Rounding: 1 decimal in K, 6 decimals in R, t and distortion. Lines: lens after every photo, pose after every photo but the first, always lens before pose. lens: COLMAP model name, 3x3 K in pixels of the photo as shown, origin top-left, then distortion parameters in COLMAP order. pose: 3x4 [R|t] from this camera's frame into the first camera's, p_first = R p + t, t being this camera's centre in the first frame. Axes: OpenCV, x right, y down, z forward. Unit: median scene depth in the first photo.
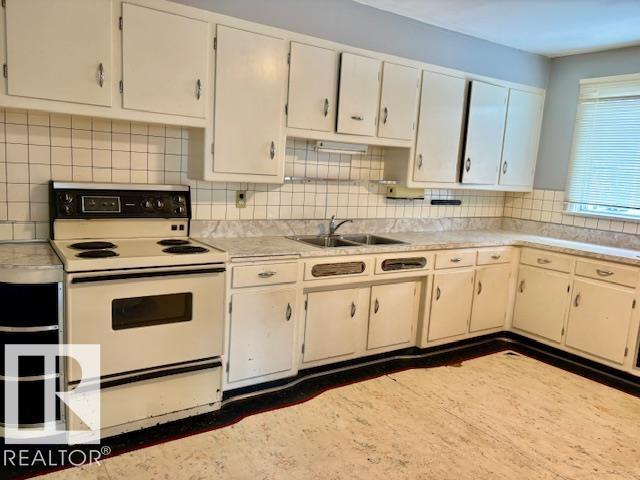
lens RADIAL K [[480.5, 0, 316.6], [0, 480.5, 240.7], [0, 0, 1]] dist [0.034630, -0.031672]
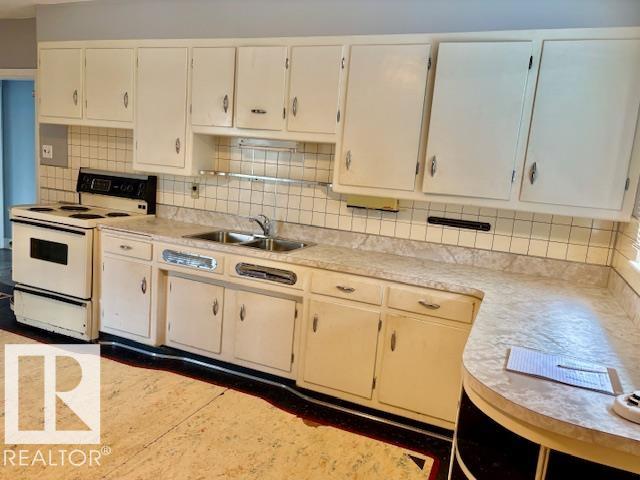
lens RADIAL K [[480.5, 0, 322.6], [0, 480.5, 242.9], [0, 0, 1]] dist [0.034630, -0.031672]
pose [[0.558649, 0.125914, -0.819791, 0.962379], [-0.174837, 0.984077, 0.032003, -0.052719], [0.810767, 0.125451, 0.571768, 0.591413]]
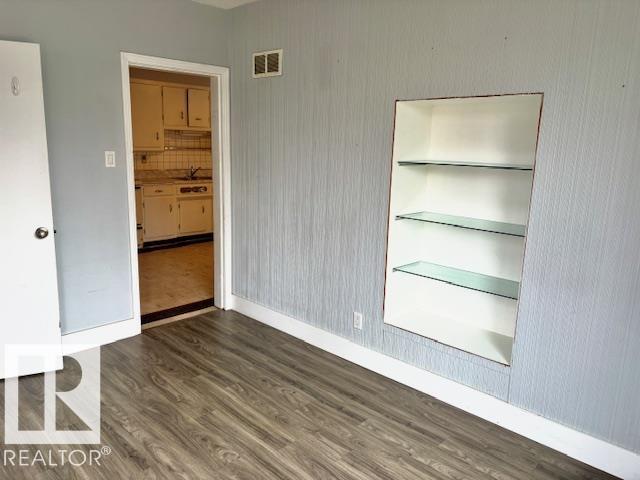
lens RADIAL K [[480.5, 0, 322.0], [0, 480.5, 237.7], [0, 0, 1]] dist [0.034630, -0.031672]
pose [[0.974726, -0.065626, 0.213546, 0.122398], [0.050926, 0.995984, 0.073632, 0.131805], [-0.217521, -0.060896, 0.974154, -1.182460]]
